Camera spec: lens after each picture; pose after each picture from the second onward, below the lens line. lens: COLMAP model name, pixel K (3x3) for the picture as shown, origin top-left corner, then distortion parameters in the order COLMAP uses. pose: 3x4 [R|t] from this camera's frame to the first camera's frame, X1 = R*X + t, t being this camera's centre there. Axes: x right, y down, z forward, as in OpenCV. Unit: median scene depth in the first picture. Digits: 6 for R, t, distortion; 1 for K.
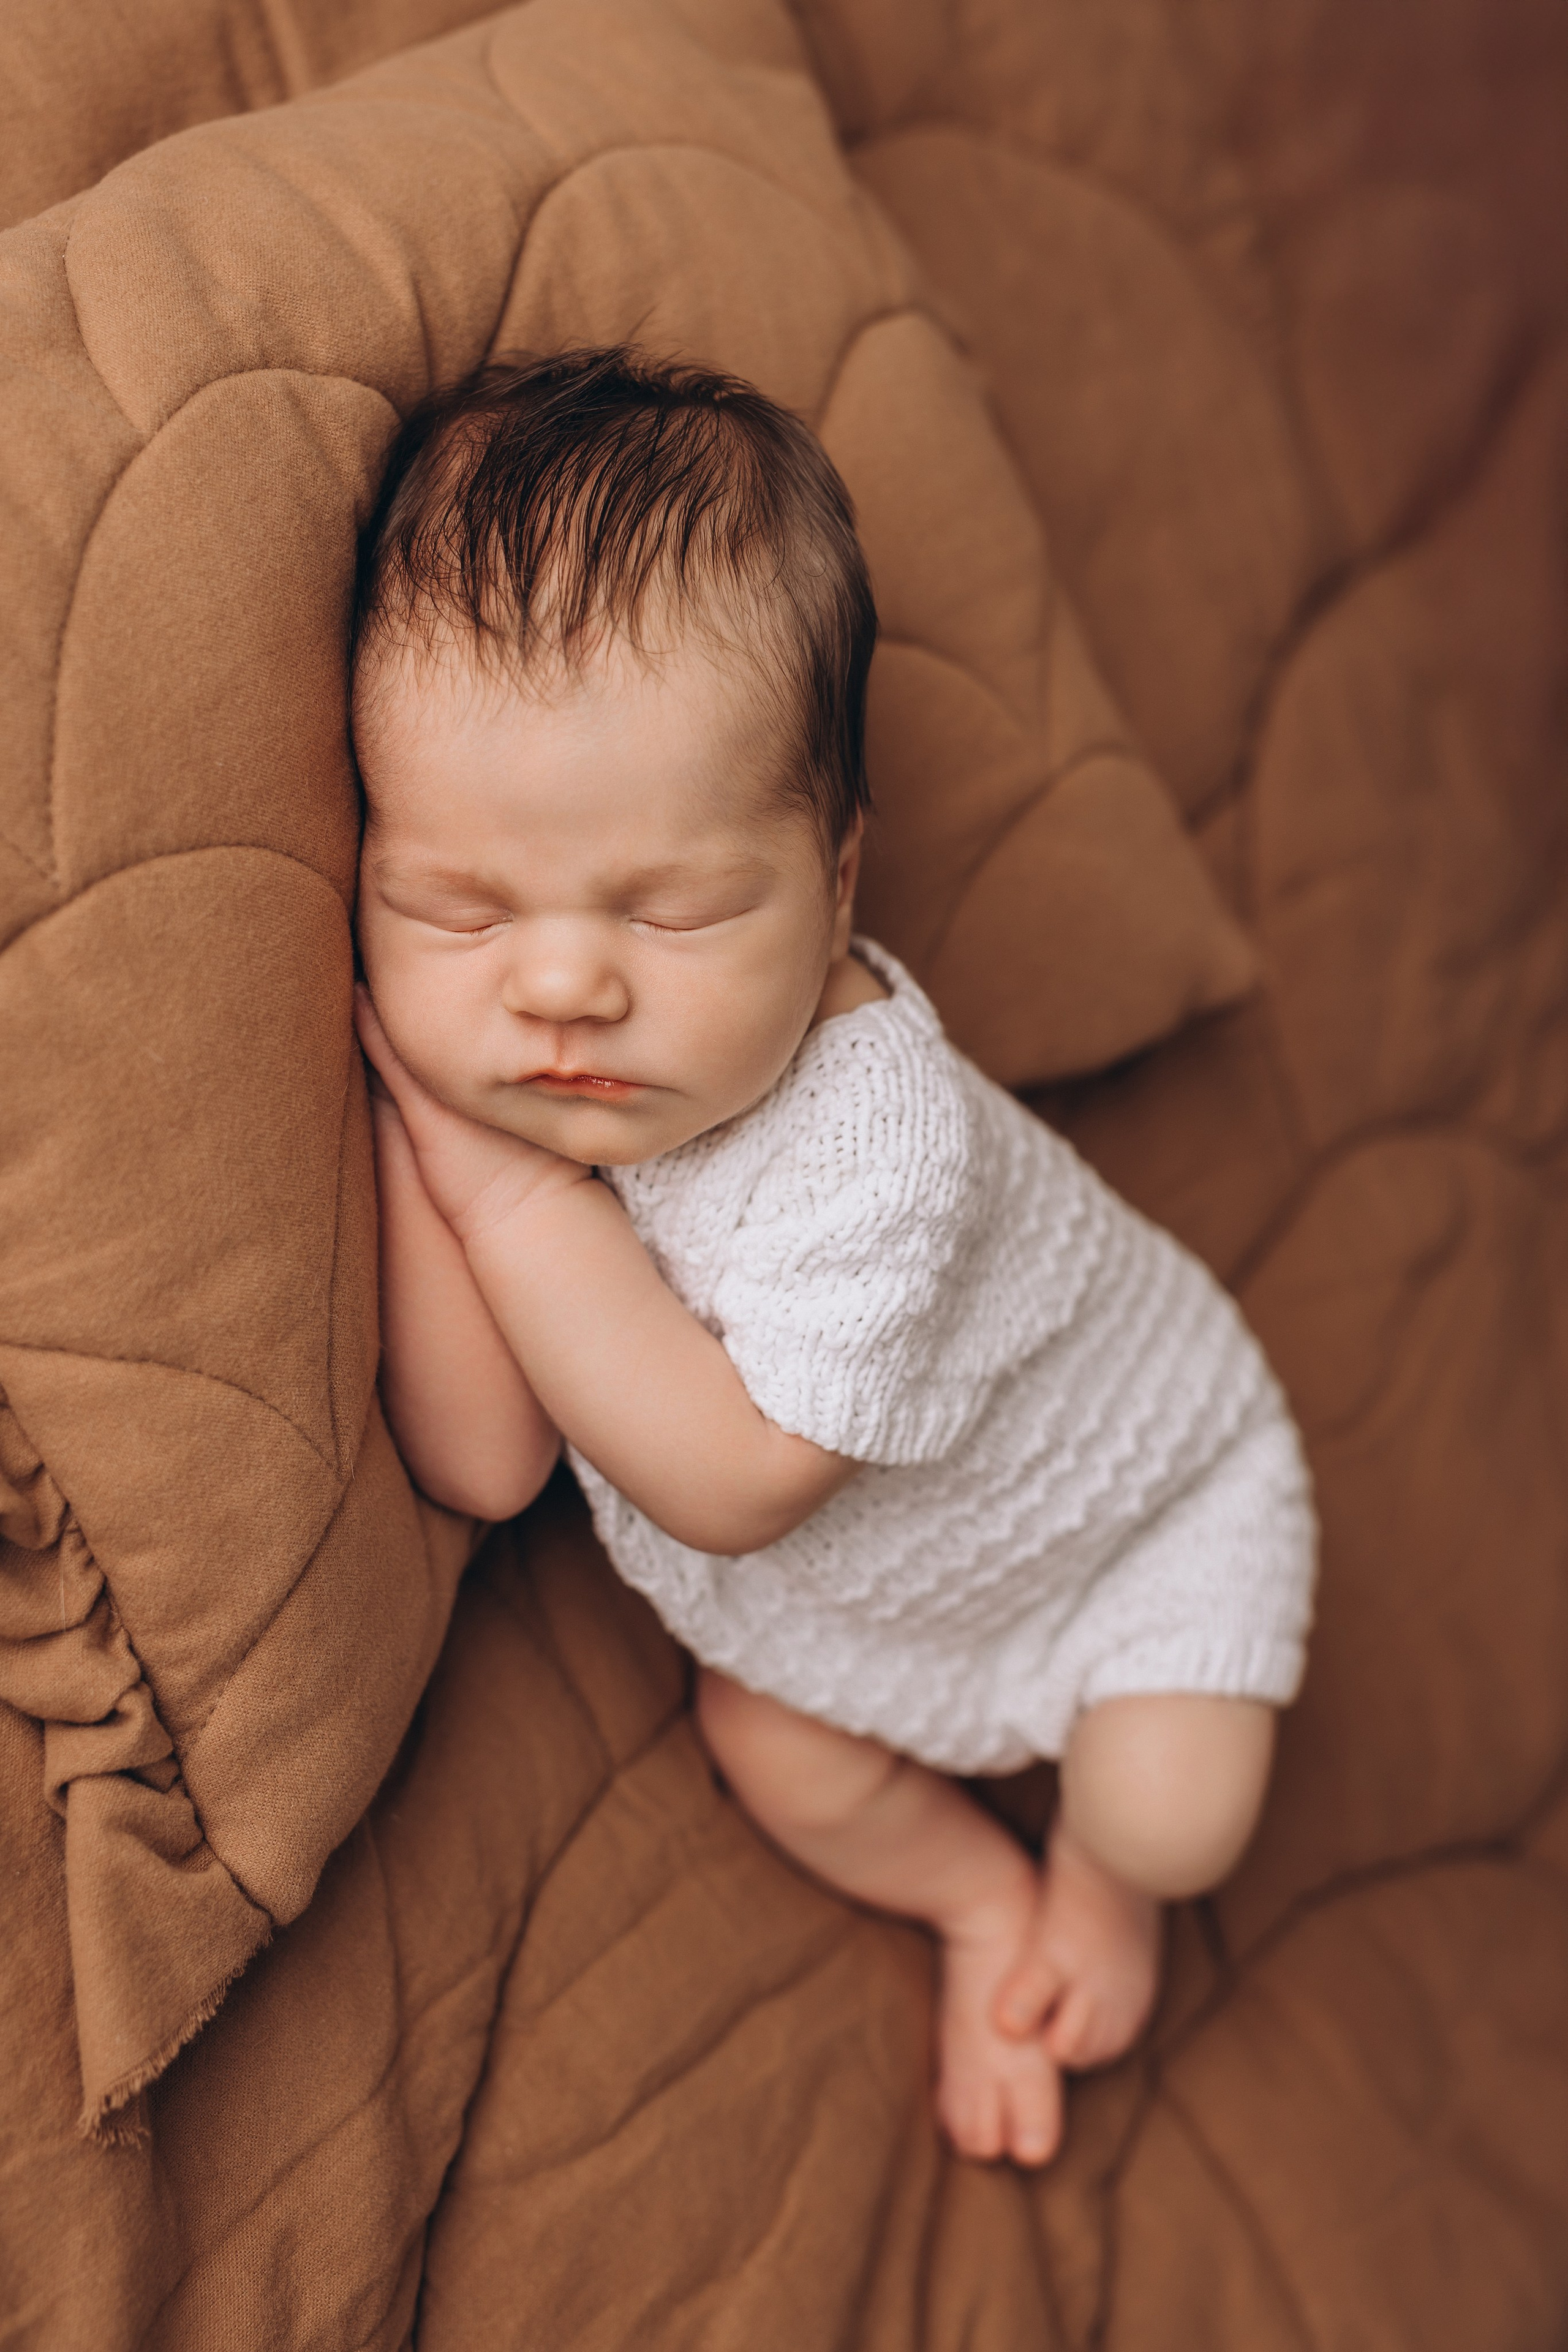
lens RADIAL K [[3258.5, 0, 779.9], [0, 3258.5, 1183.4], [0, 0, 1]] dist [0.032229, 0.000000]
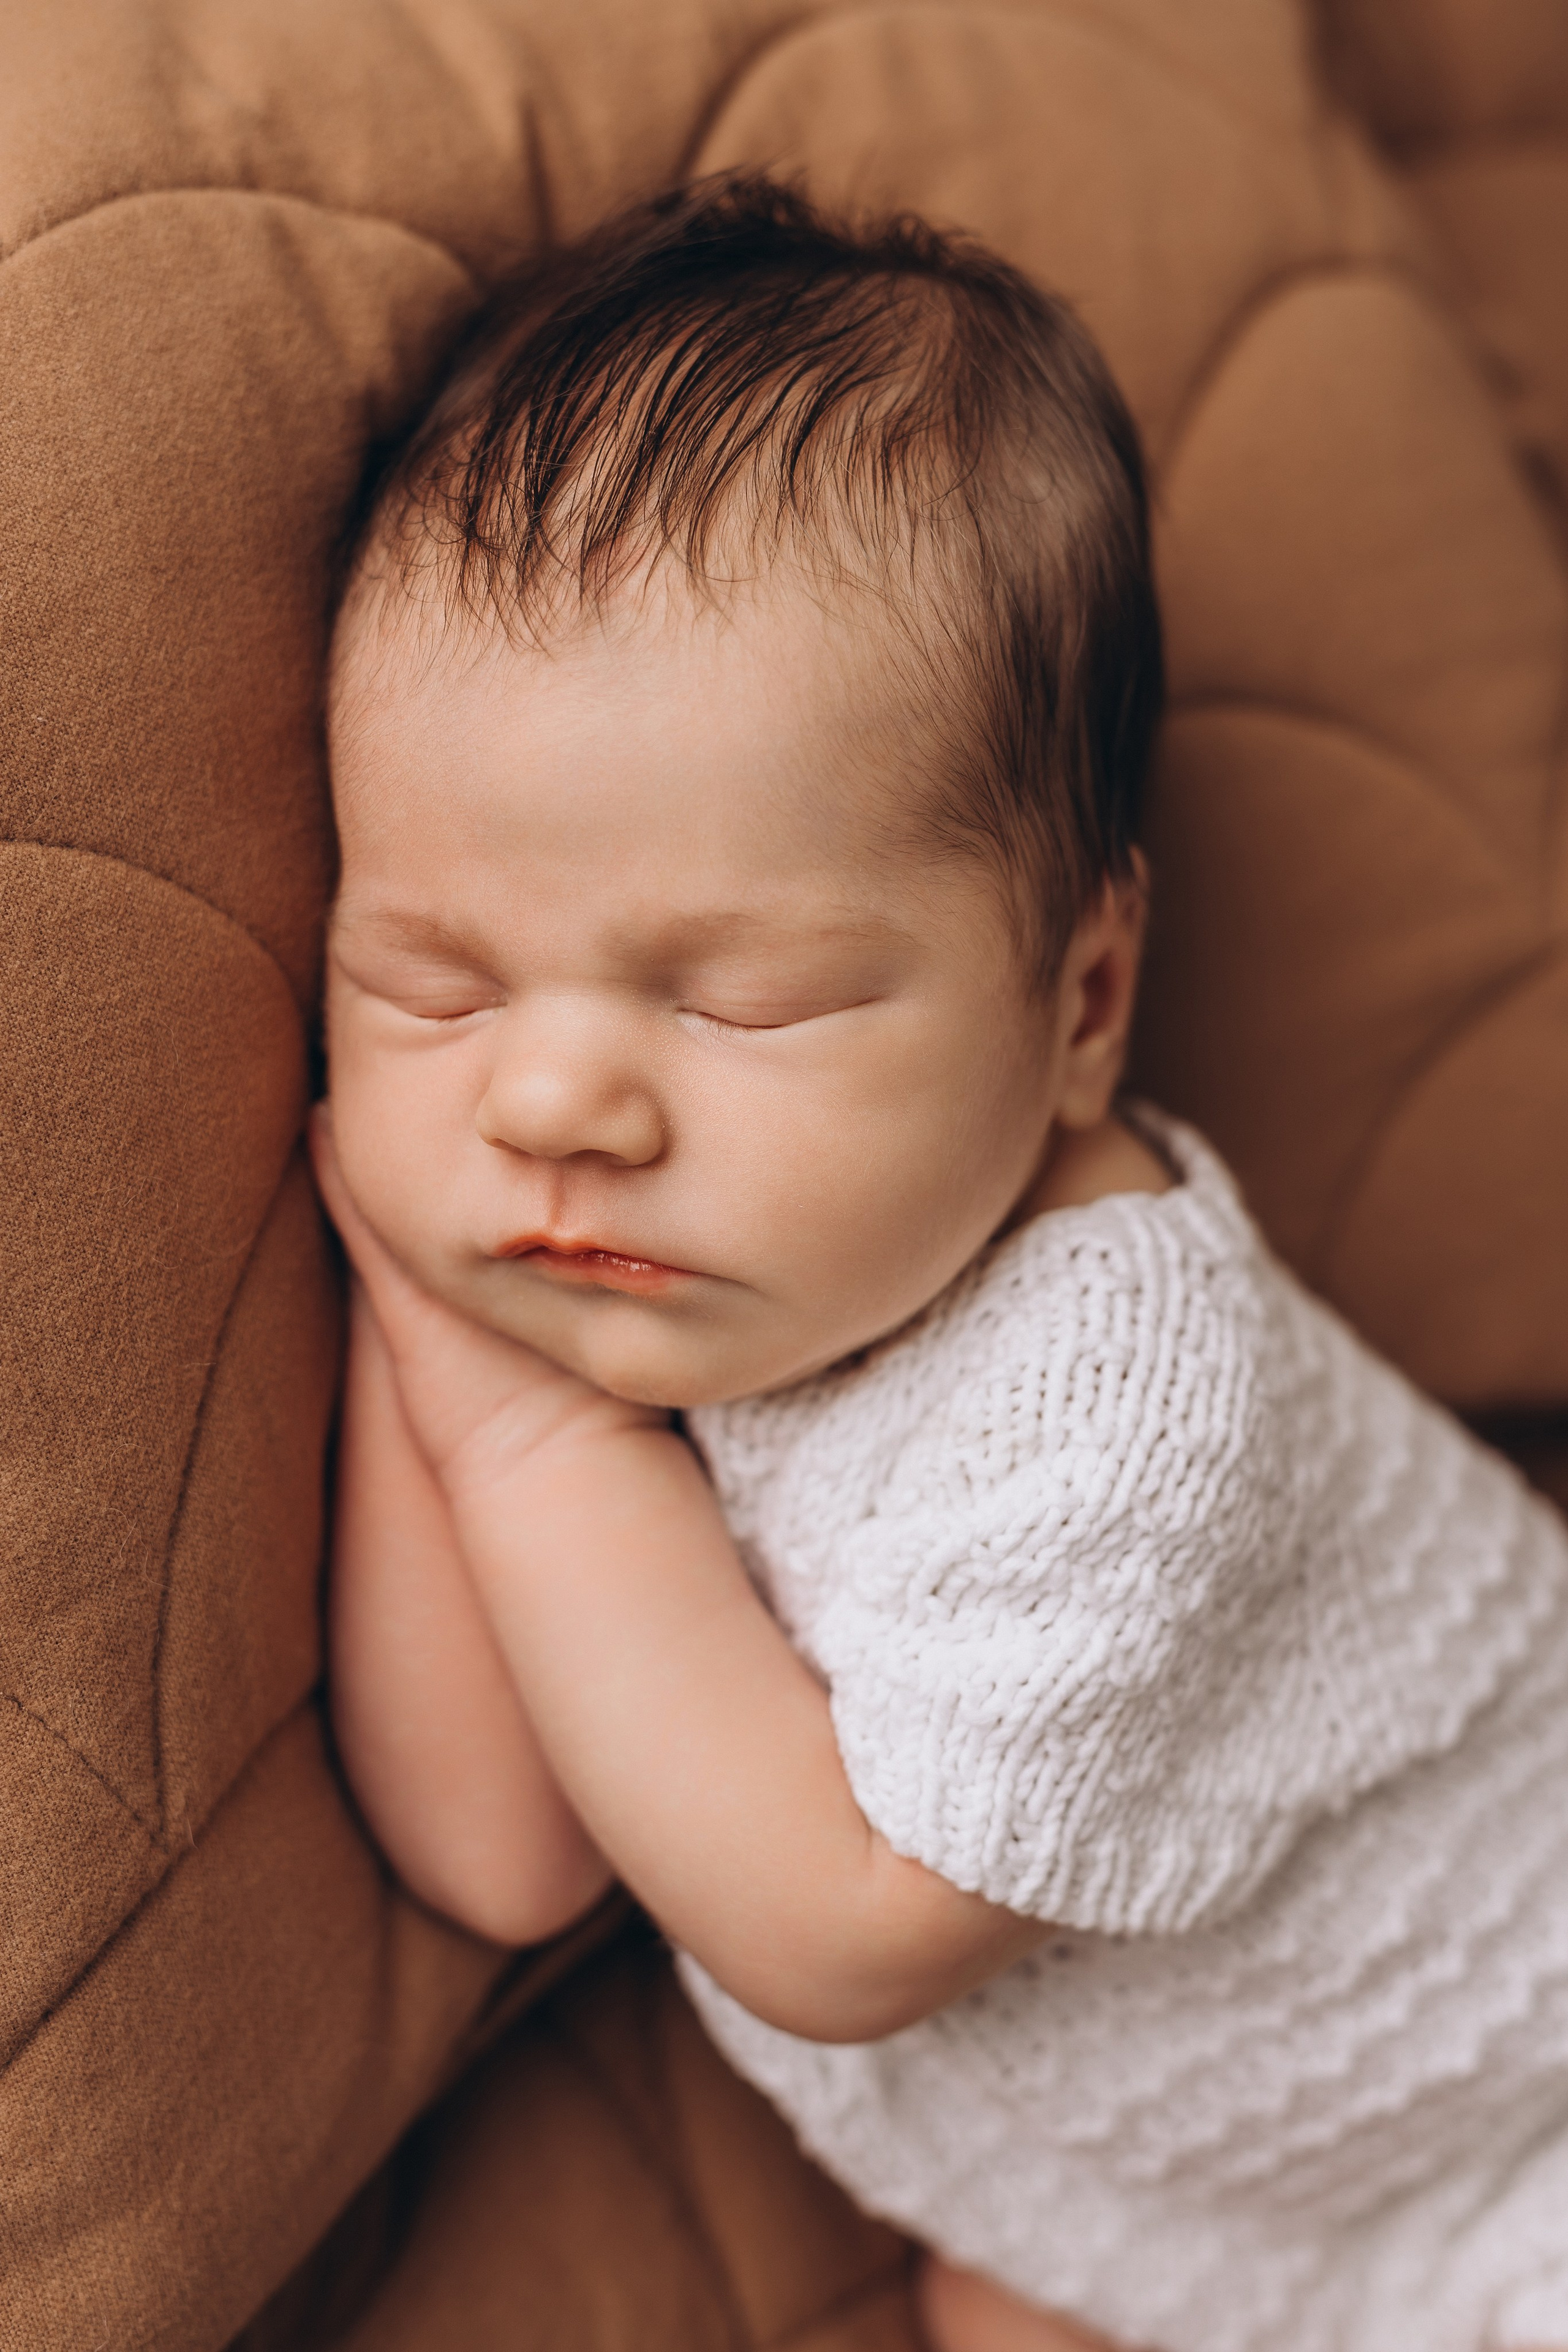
lens RADIAL K [[3258.5, 0, 773.5], [0, 3258.5, 1252.6], [0, 0, 1]] dist [0.032229, 0.000000]
pose [[0.960777, 0.064352, -0.269754, 0.141017], [-0.094105, 0.990643, -0.098846, 0.026431], [0.260869, 0.120354, 0.957843, 0.385269]]
